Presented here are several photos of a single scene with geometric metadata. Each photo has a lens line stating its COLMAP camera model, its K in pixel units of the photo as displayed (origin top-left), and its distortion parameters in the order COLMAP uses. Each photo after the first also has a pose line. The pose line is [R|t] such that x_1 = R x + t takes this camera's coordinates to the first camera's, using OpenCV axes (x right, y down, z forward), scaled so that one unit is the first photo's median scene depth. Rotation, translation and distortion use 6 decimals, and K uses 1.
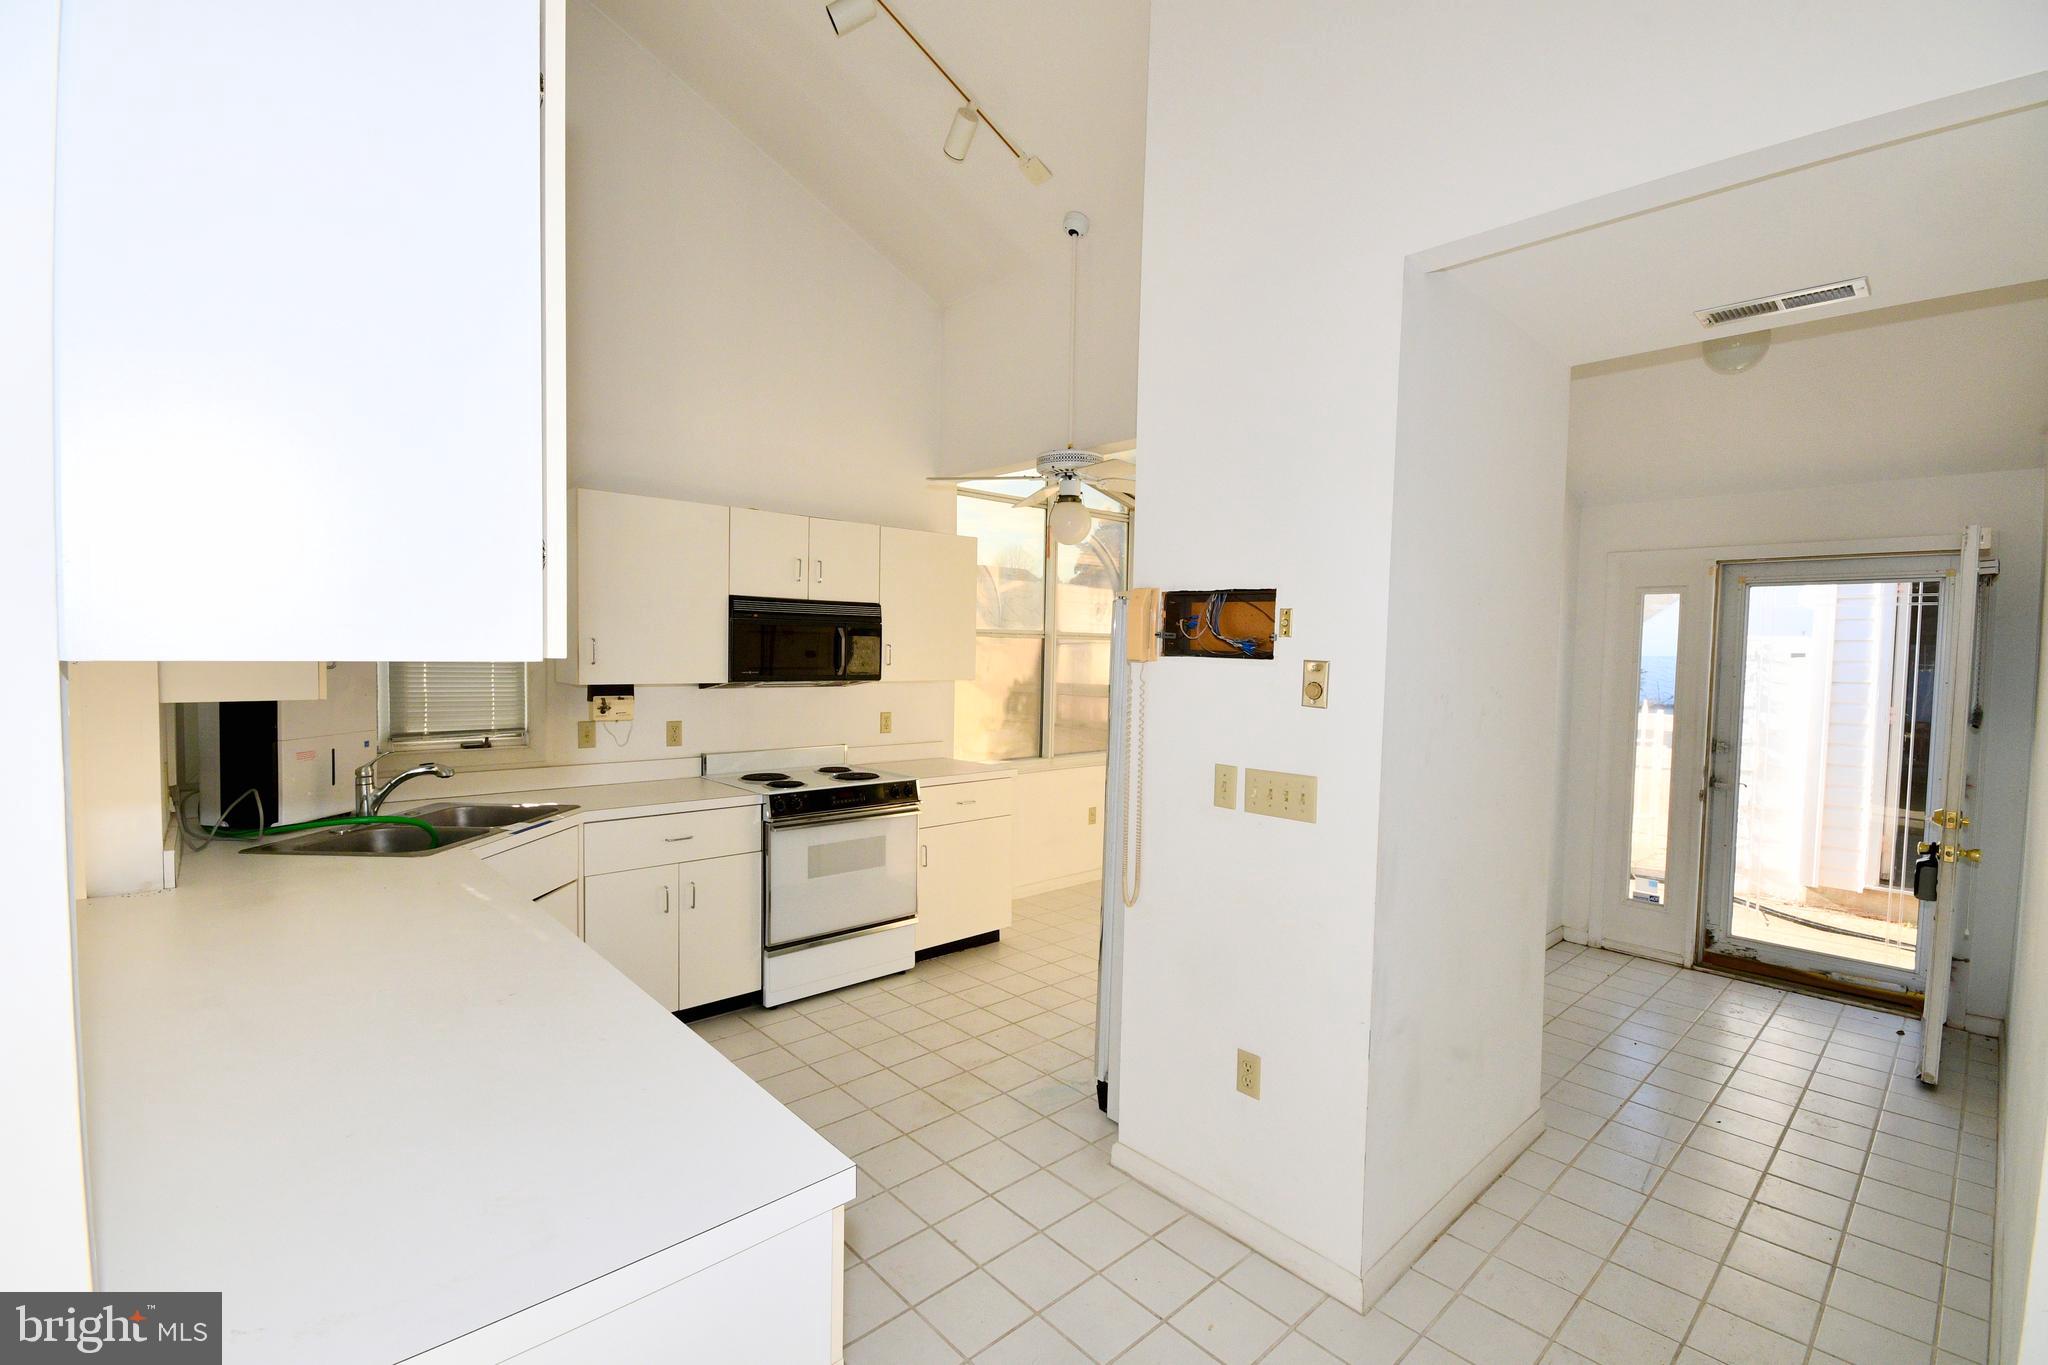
lens RADIAL K [[897.9, 0, 1028.4], [0, 897.9, 689.6], [0, 0, 1]] dist [-0.025346, -0.001067]
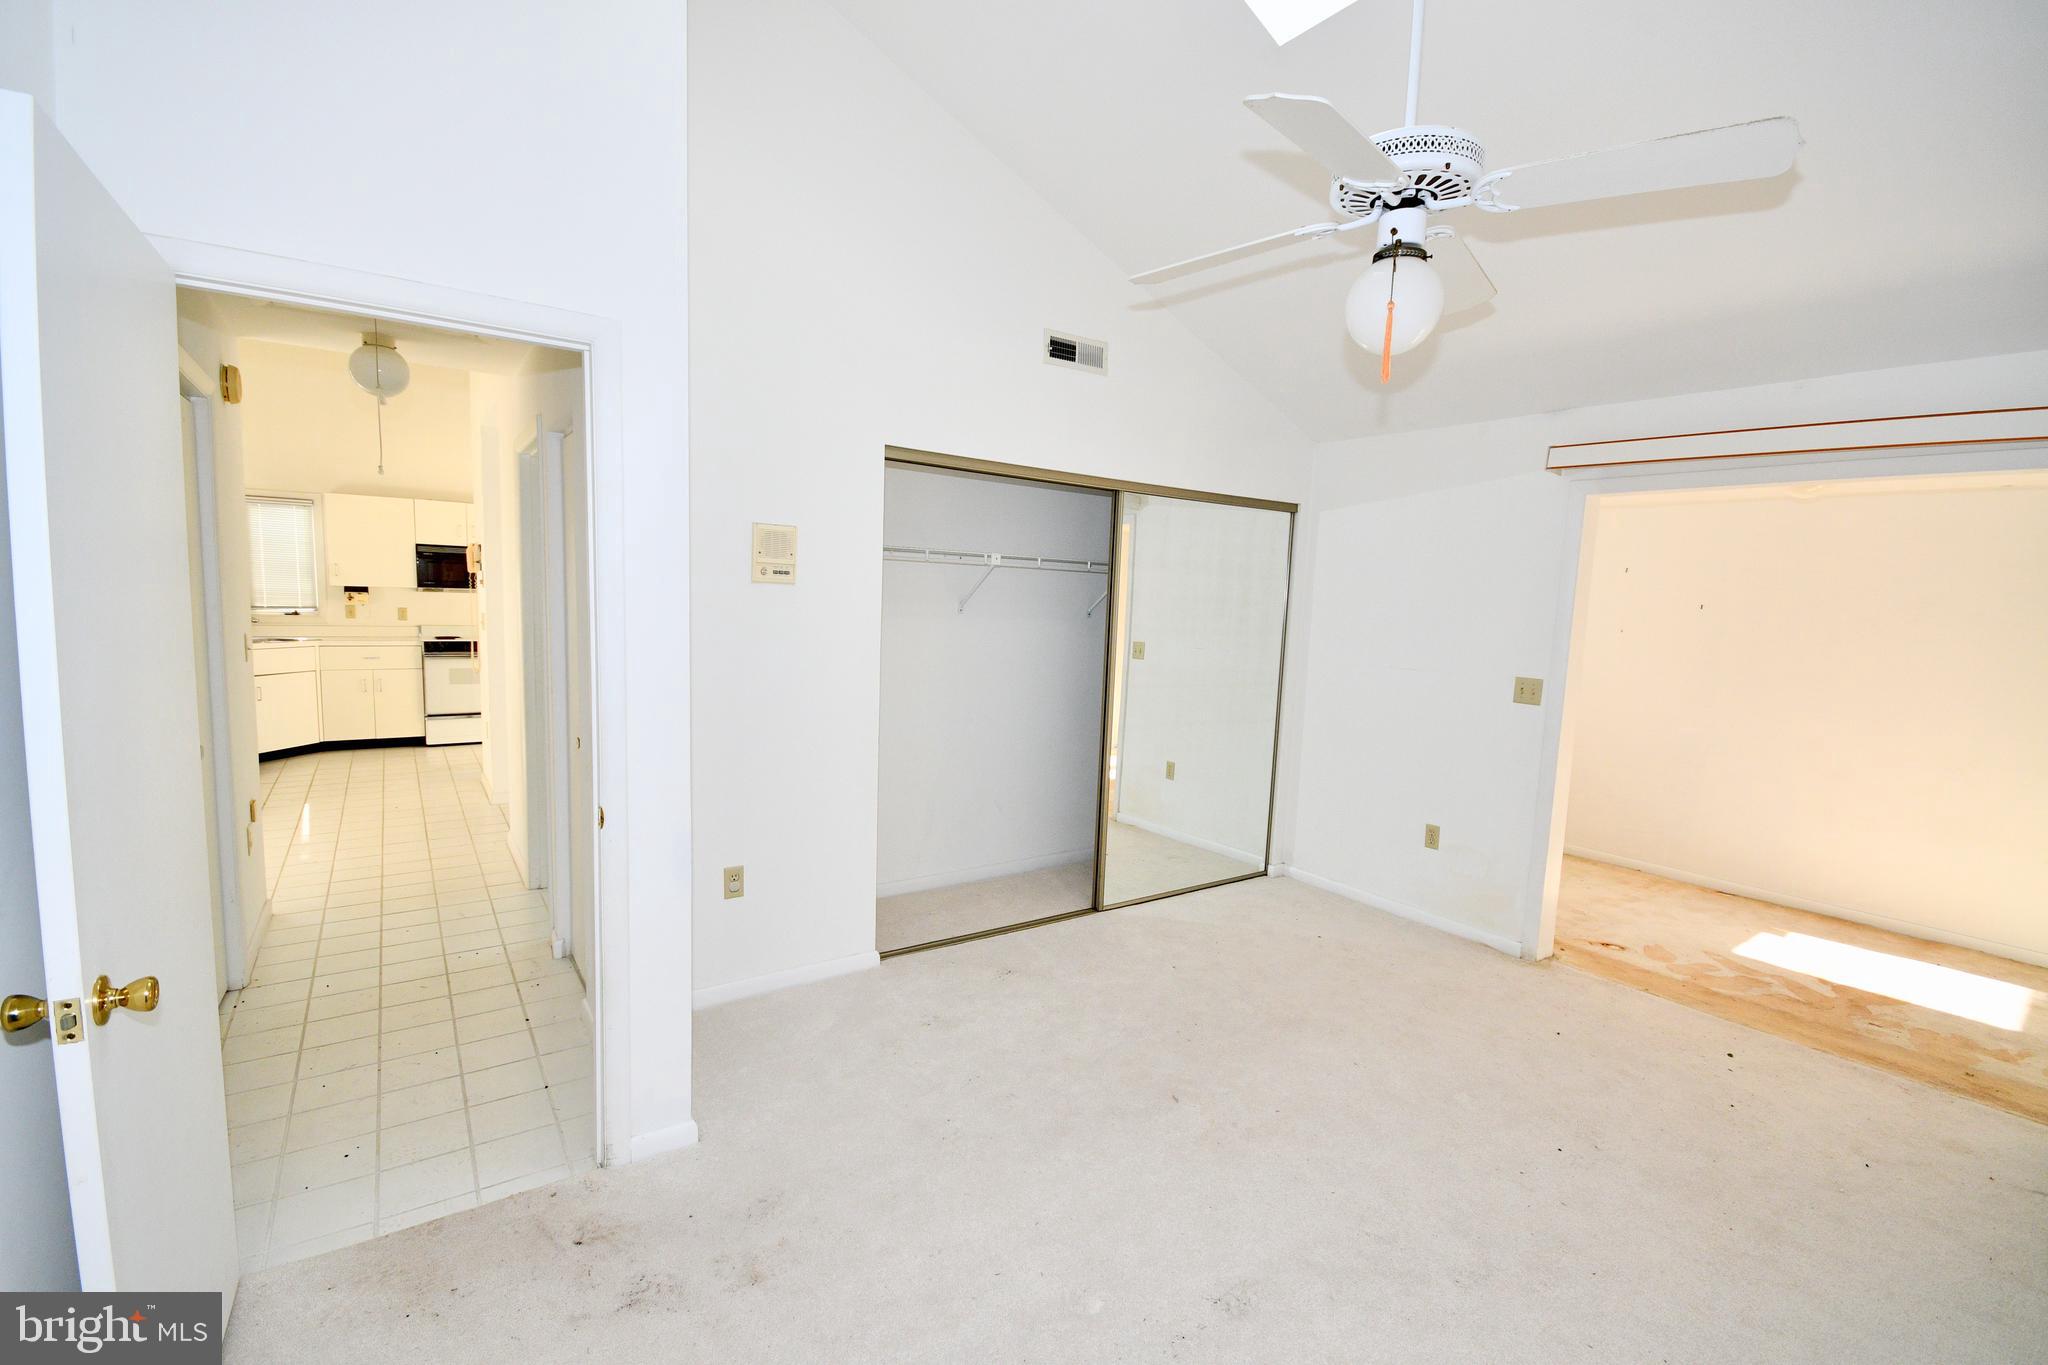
lens RADIAL K [[897.9, 0, 1021.0], [0, 897.9, 688.9], [0, 0, 1]] dist [-0.025346, -0.001067]
pose [[0.991278, 0.023541, -0.129664, 1.336751], [-0.016516, 0.998351, 0.054986, 0.092947], [0.130745, -0.052364, 0.990032, -0.844594]]
